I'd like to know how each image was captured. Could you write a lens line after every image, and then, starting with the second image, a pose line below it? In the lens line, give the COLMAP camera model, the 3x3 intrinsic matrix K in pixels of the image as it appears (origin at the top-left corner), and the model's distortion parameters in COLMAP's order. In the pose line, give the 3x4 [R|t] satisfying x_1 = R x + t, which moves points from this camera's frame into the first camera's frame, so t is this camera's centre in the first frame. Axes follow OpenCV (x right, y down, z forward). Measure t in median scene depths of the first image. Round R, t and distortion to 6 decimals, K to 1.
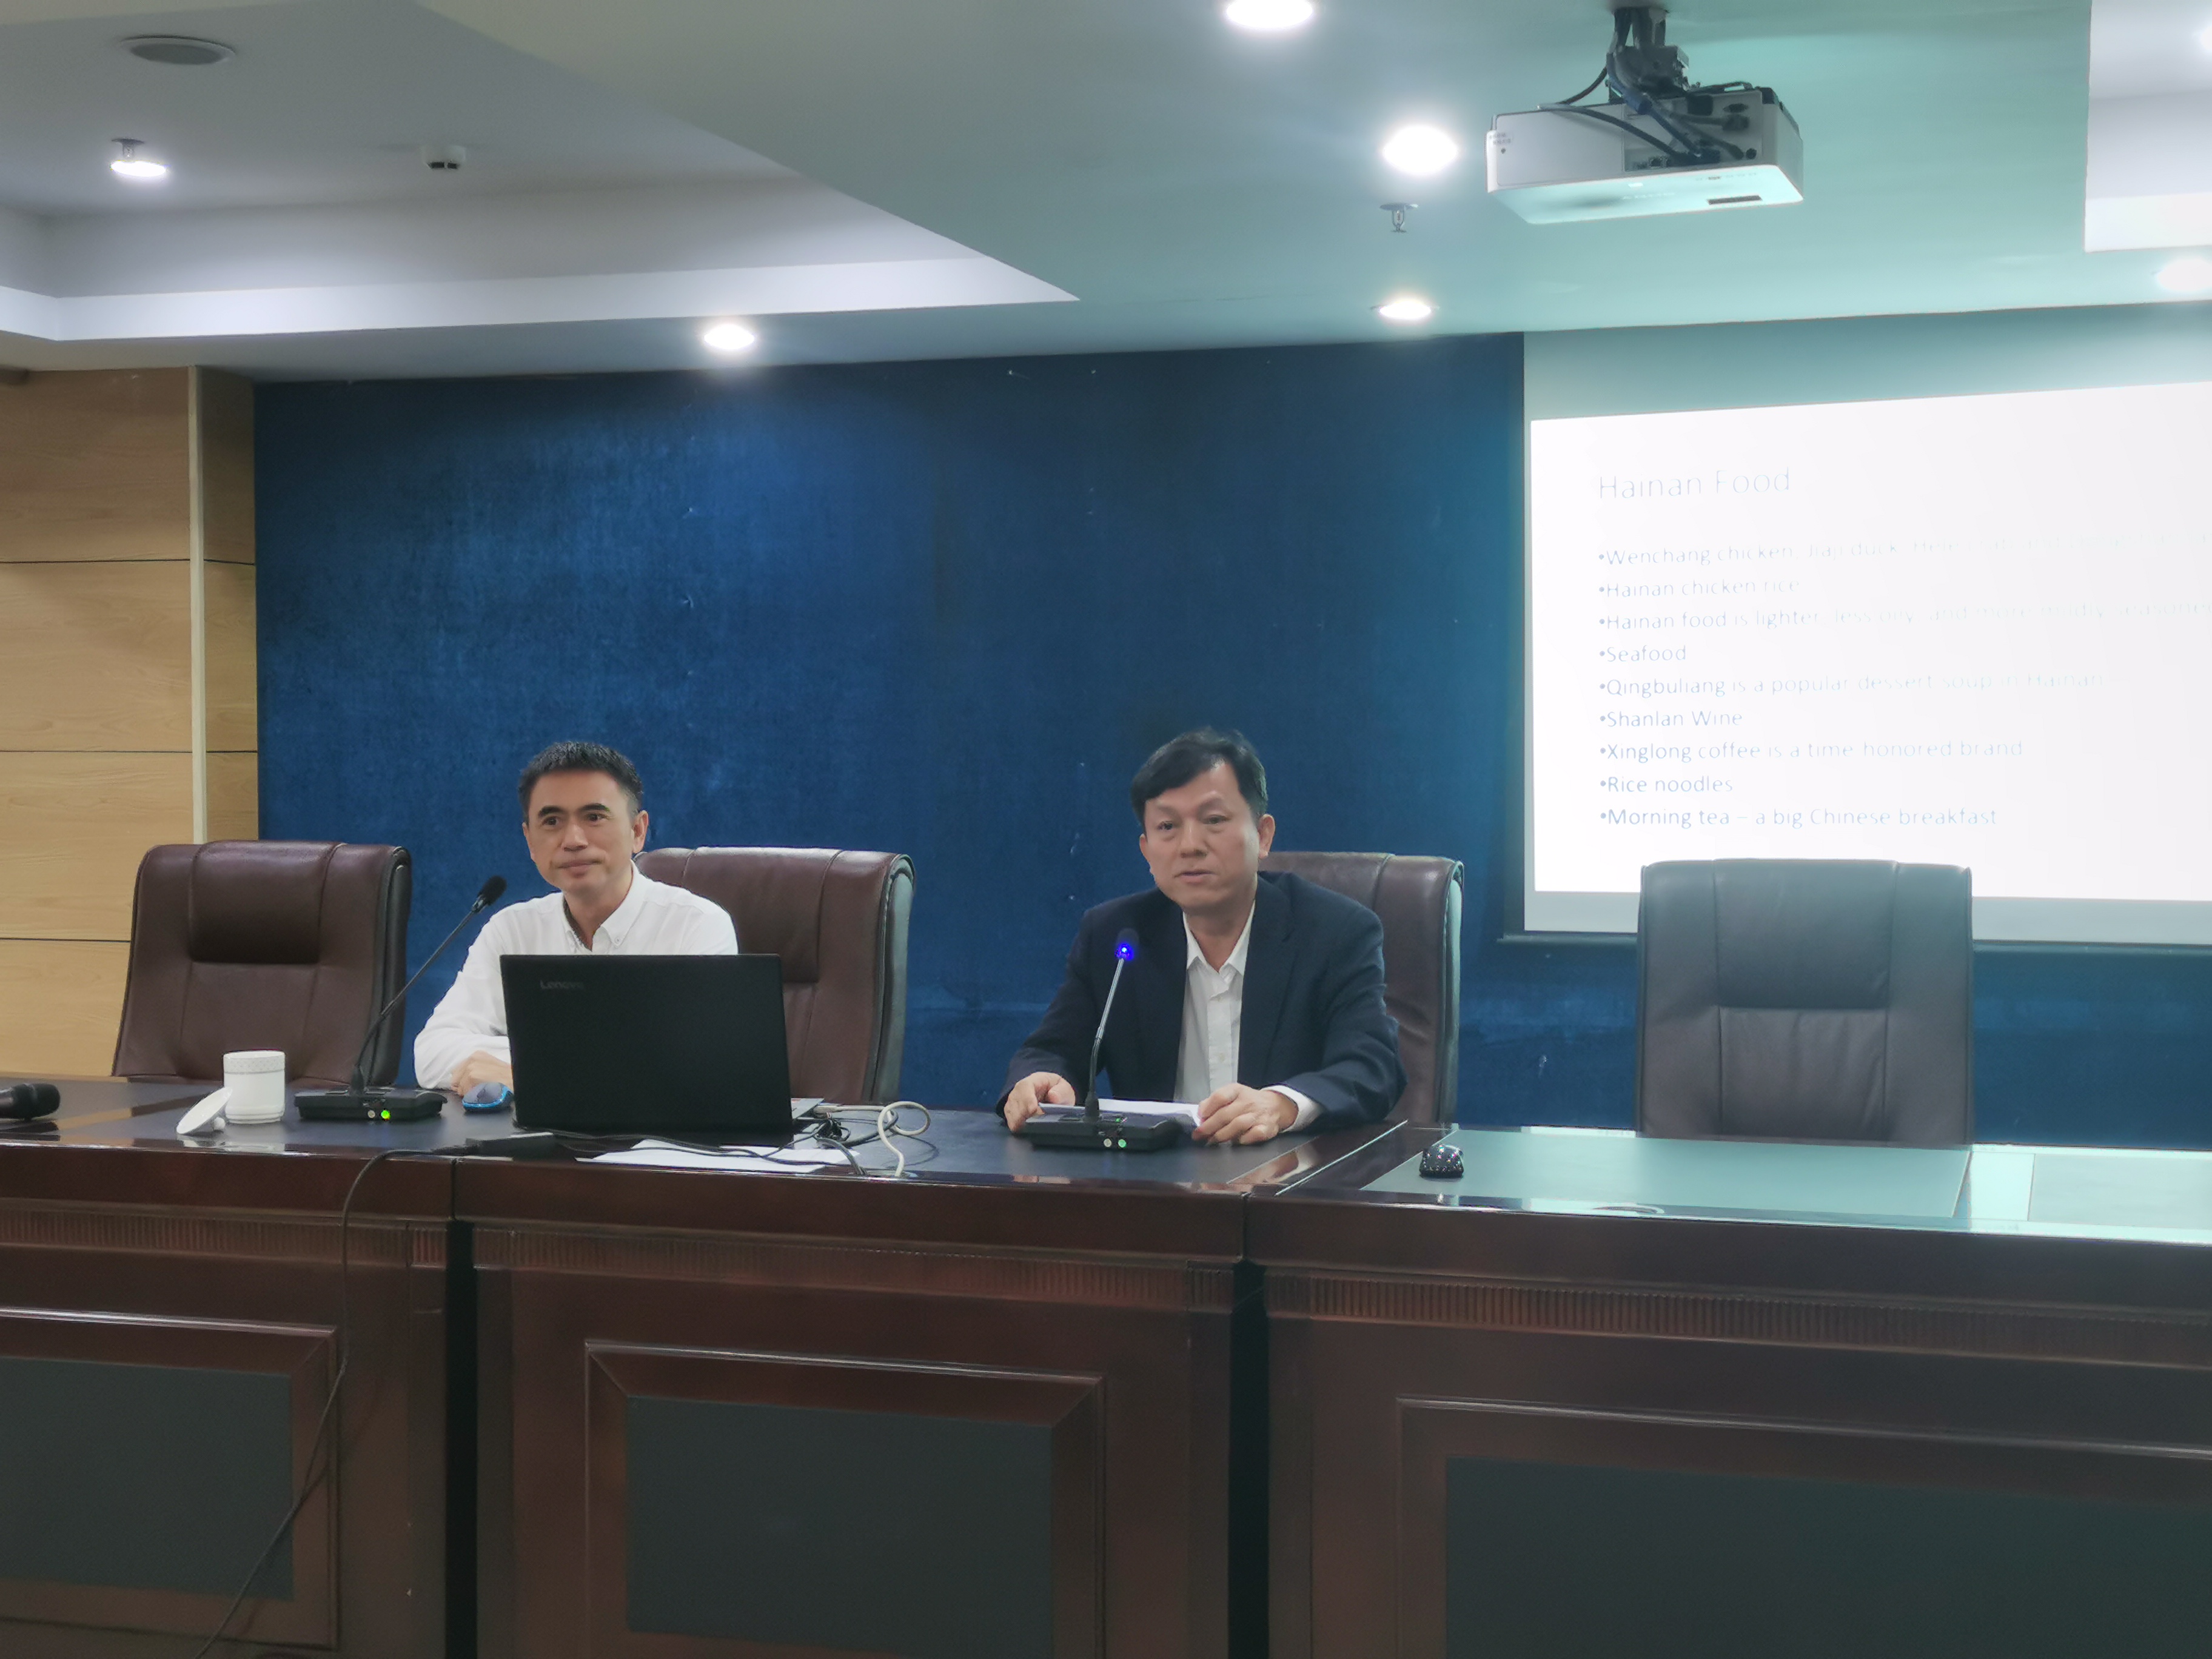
lens RADIAL K [[3047.1, 0, 1106.0], [0, 3047.1, 829.5], [0, 0, 1]] dist [0.126740, -0.028727]
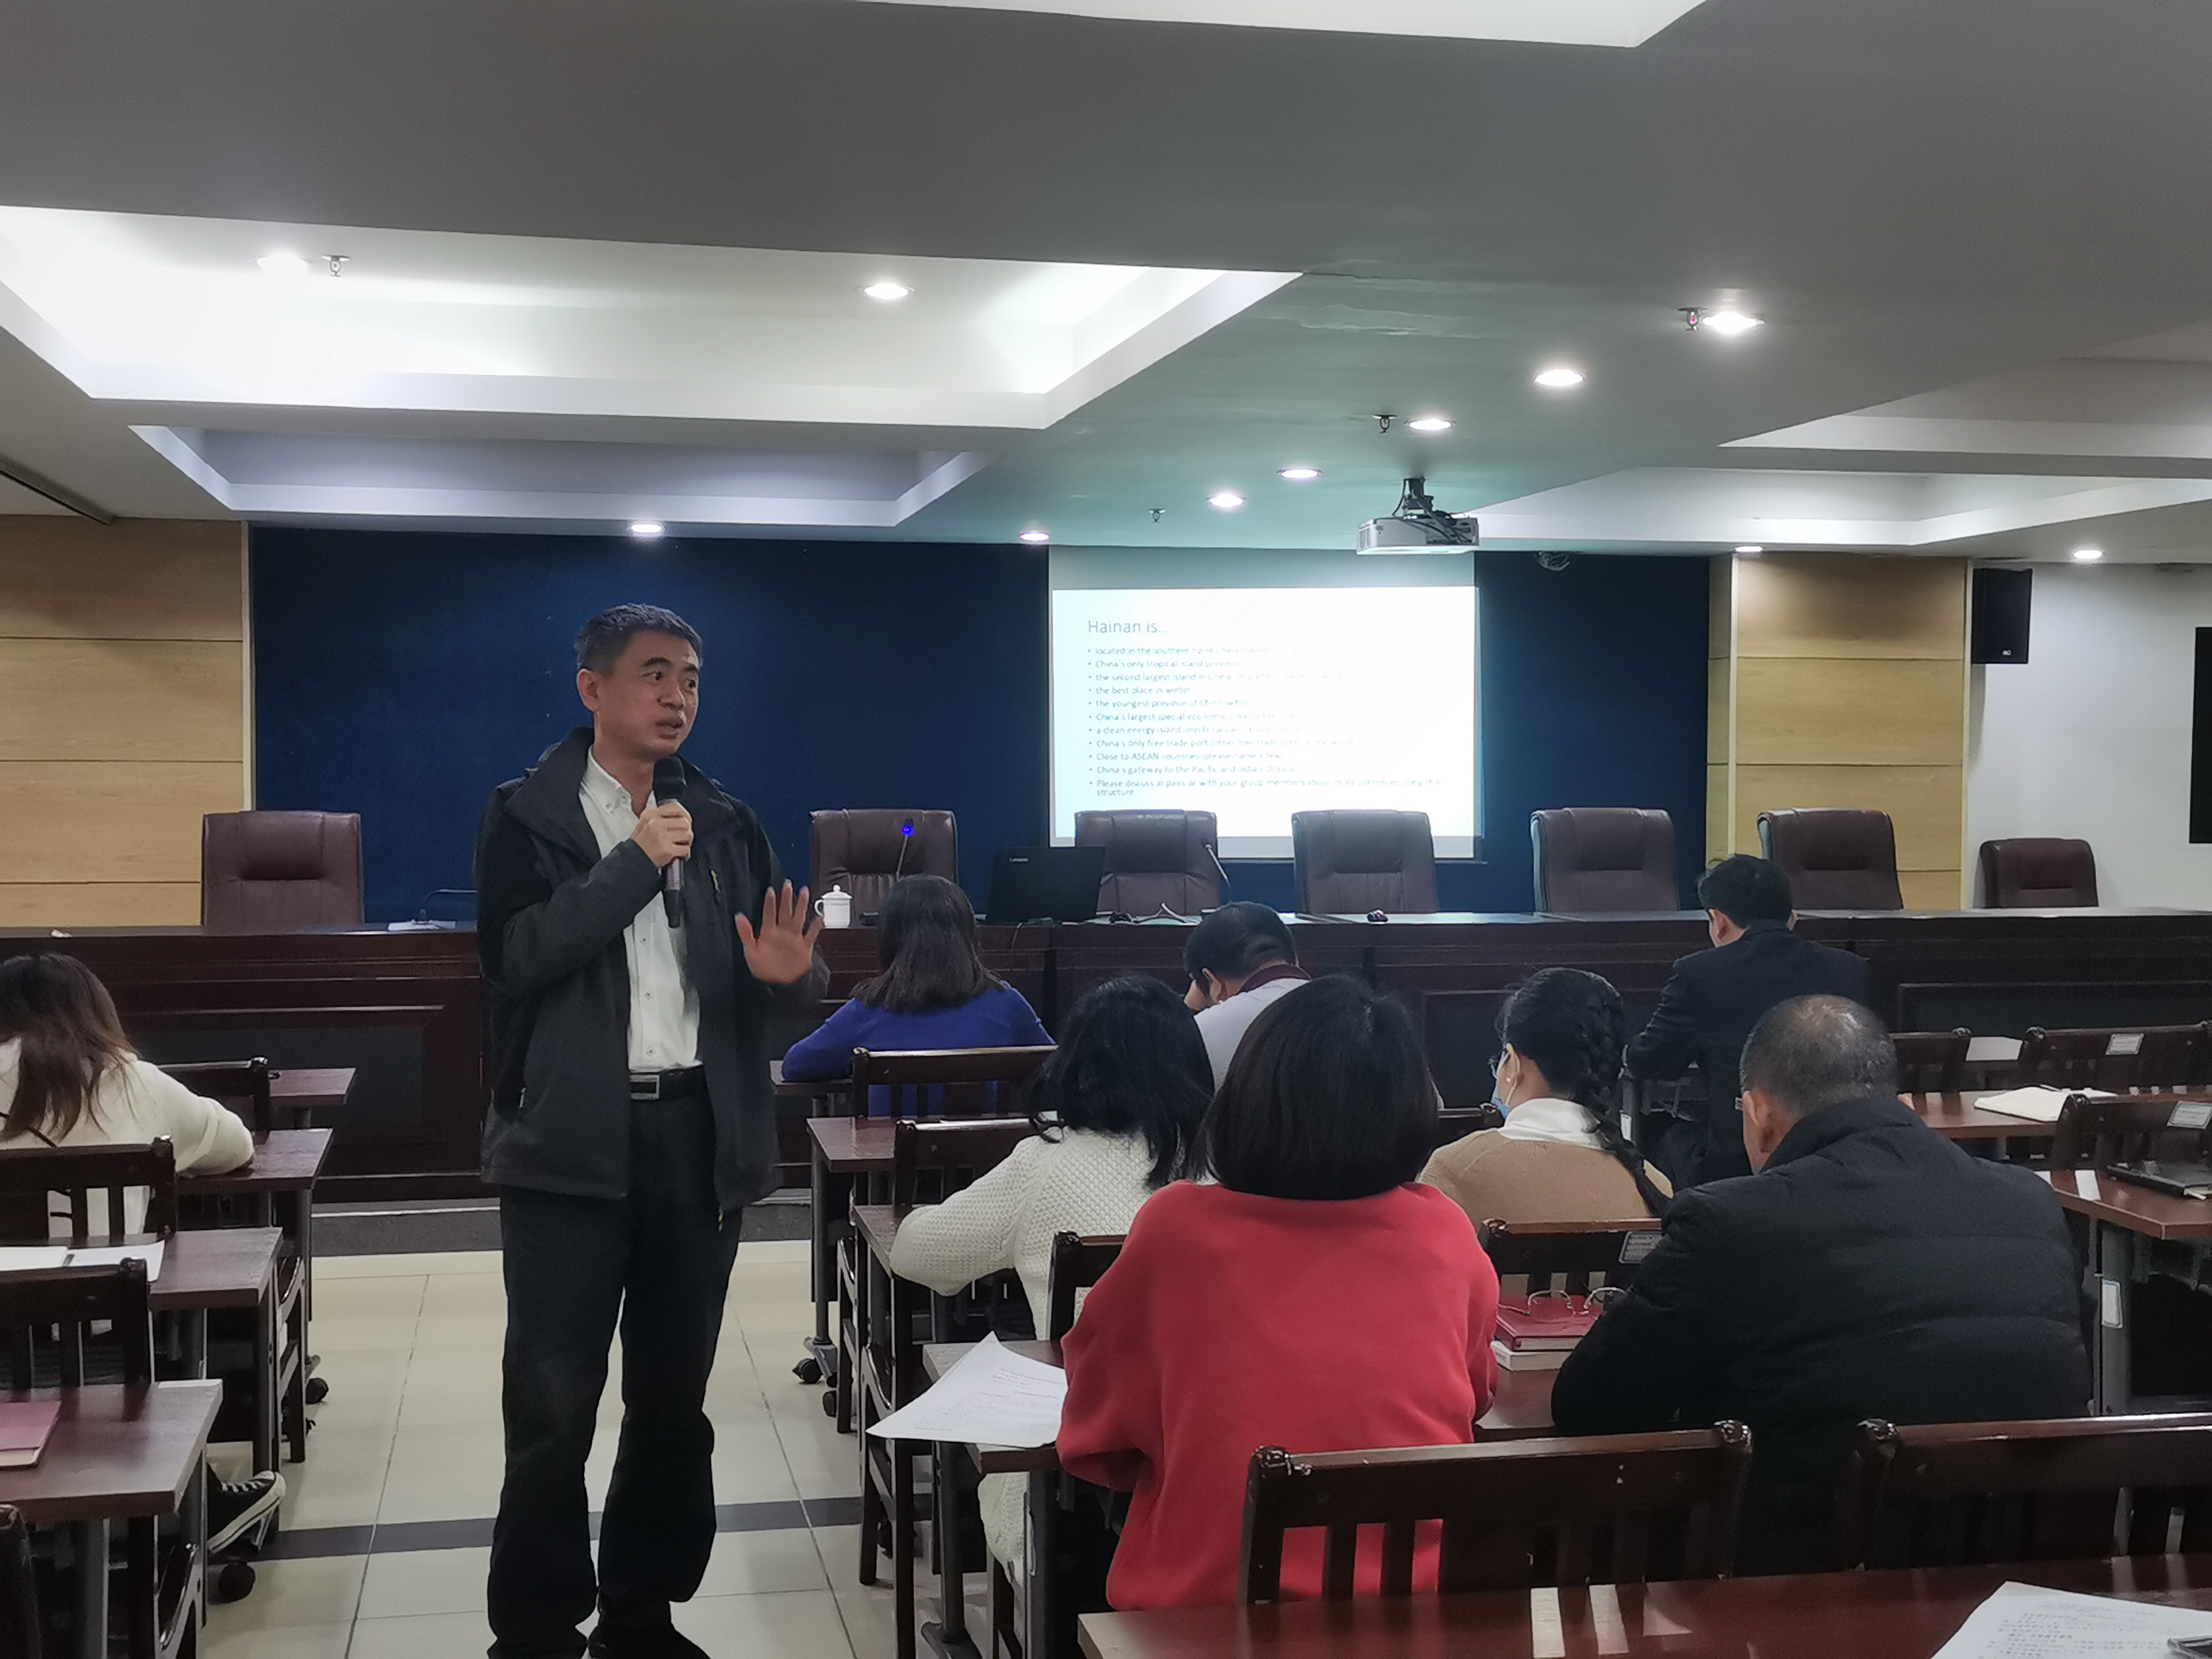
lens RADIAL K [[2763.9, 0, 1106.0], [0, 2763.9, 829.5], [0, 0, 1]] dist [0.020339, 0.021071]
pose [[0.866042, -0.008523, 0.499899, -0.693514], [0.010778, 0.999941, -0.001624, 0.018634], [-0.499855, 0.006795, 0.866082, -0.508560]]
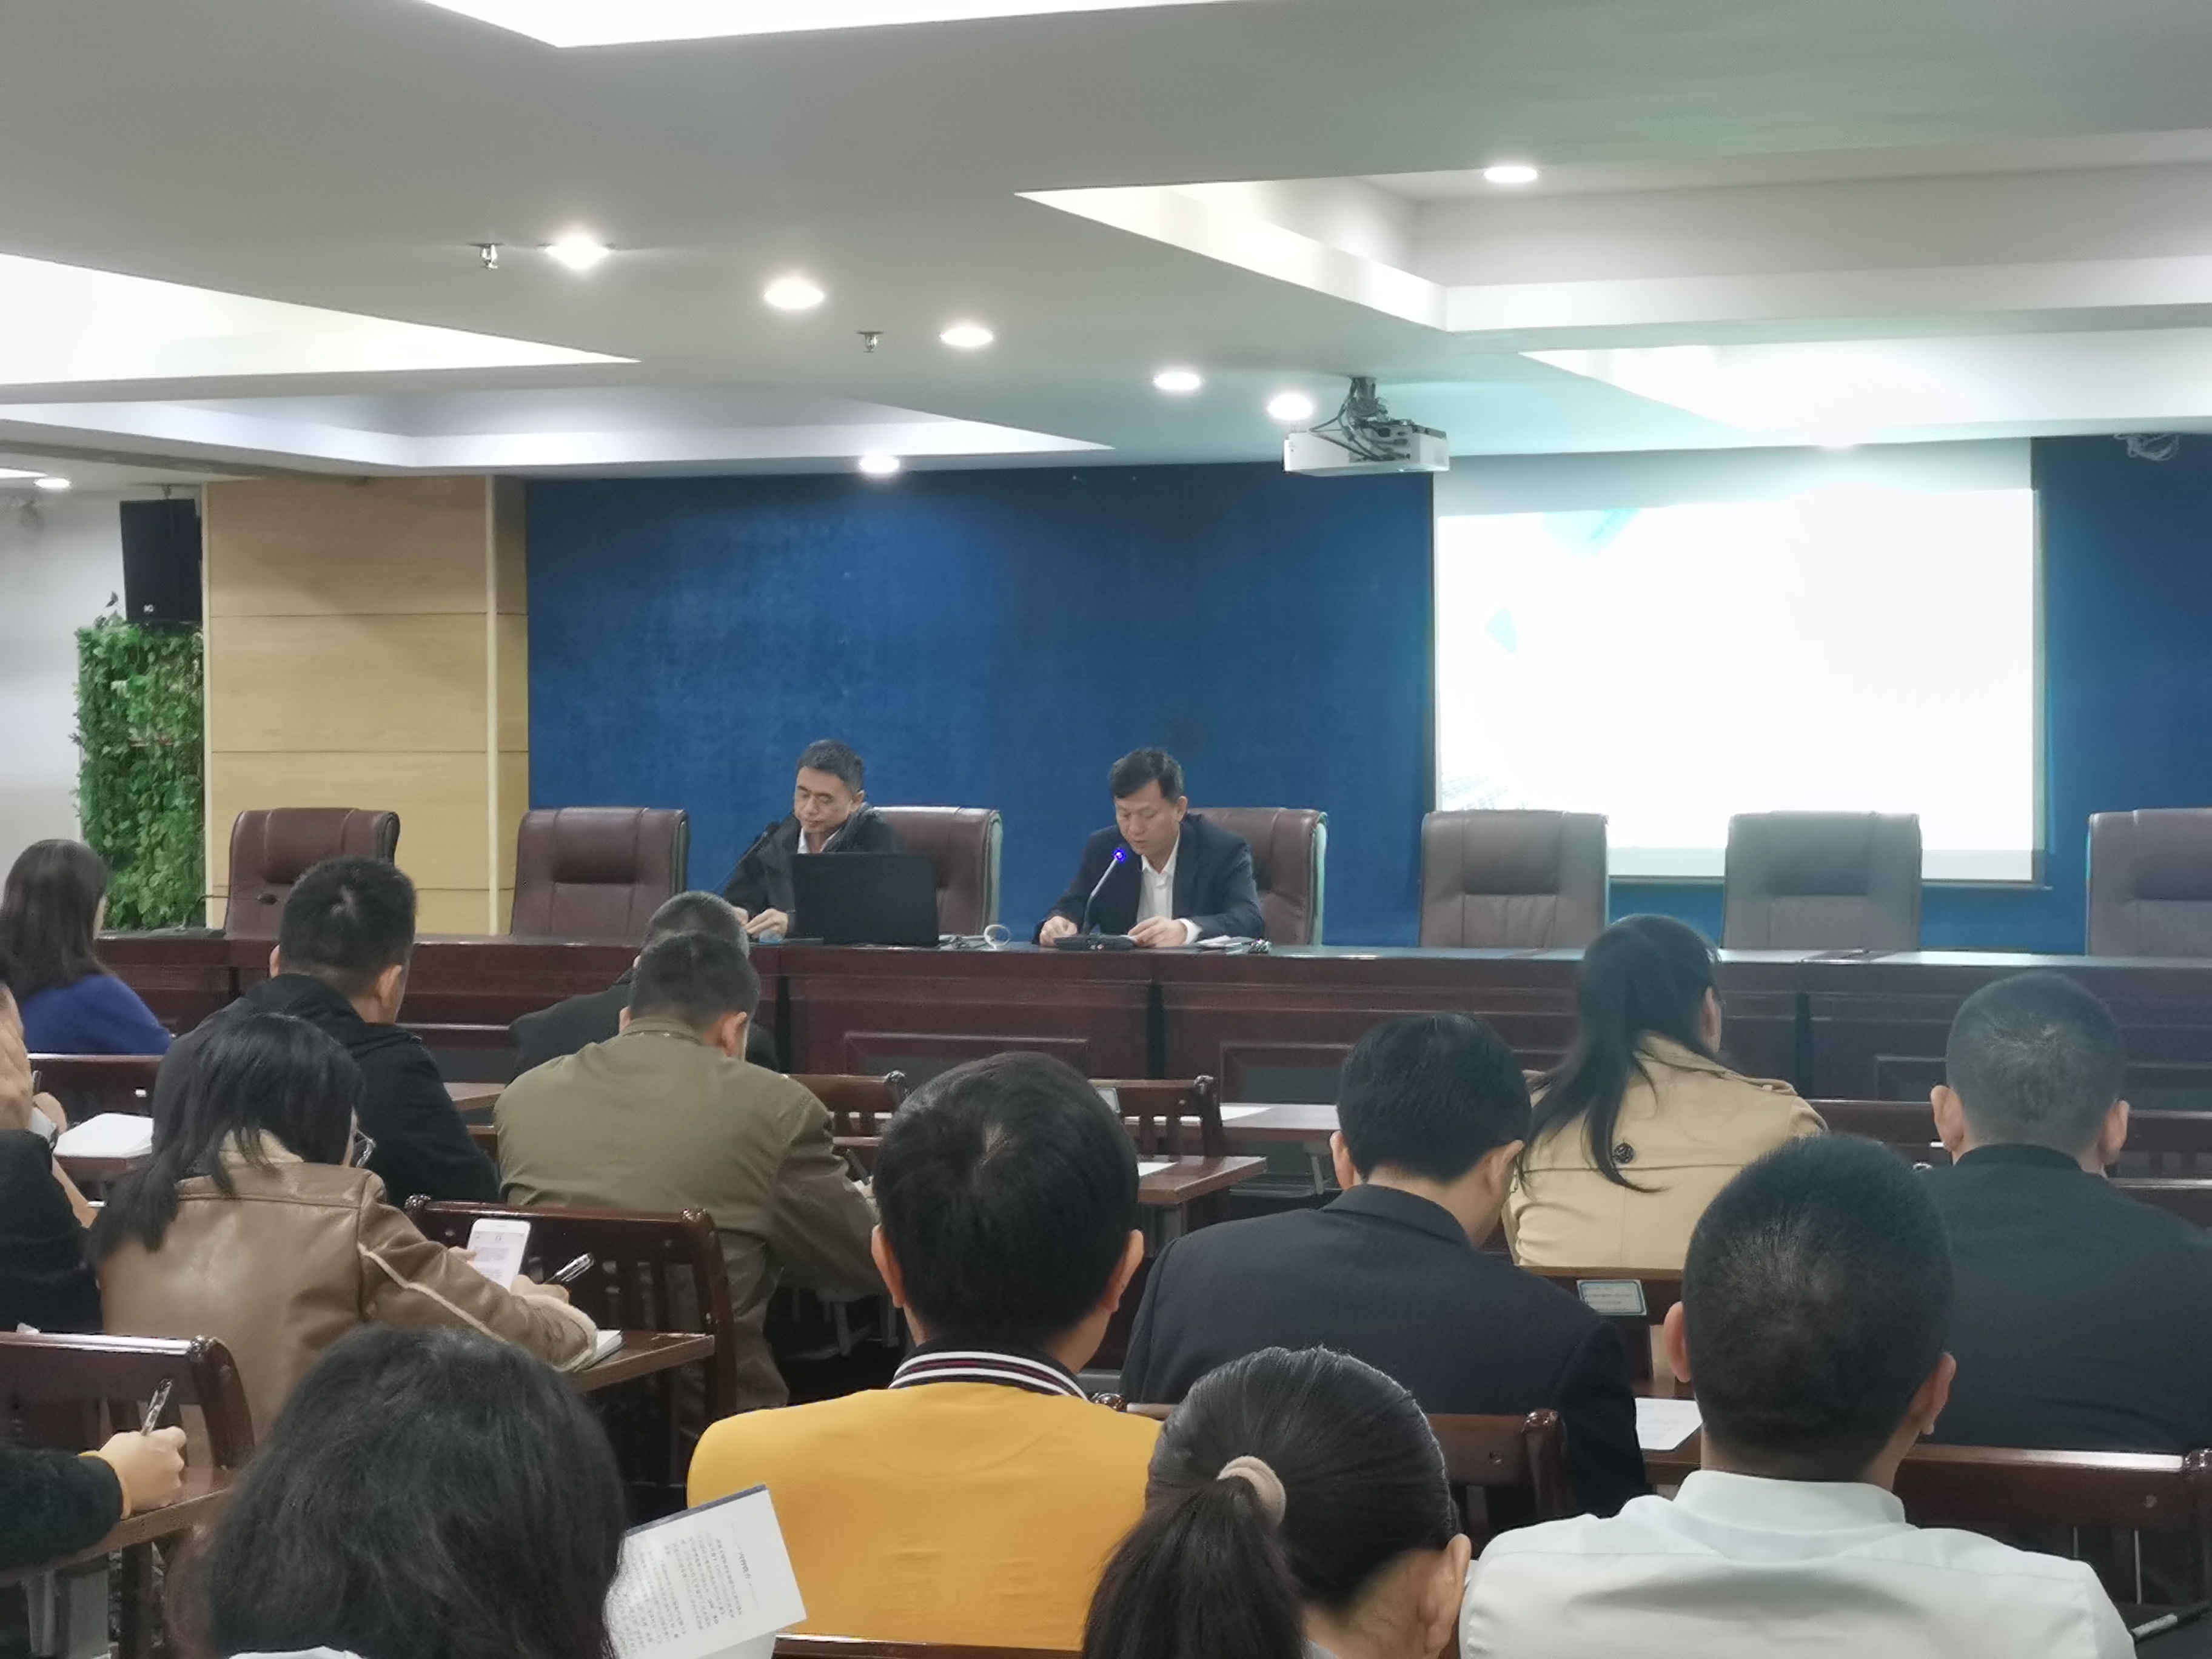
lens RADIAL K [[4286.1, 0, 1106.0], [0, 4286.1, 829.5], [0, 0, 1]] dist [0.009246, 0.102739]
pose [[0.999037, -0.001810, -0.043832, 0.072252], [0.001466, 0.999968, -0.007891, 0.027972], [0.043845, 0.007820, 0.999008, -1.010522]]
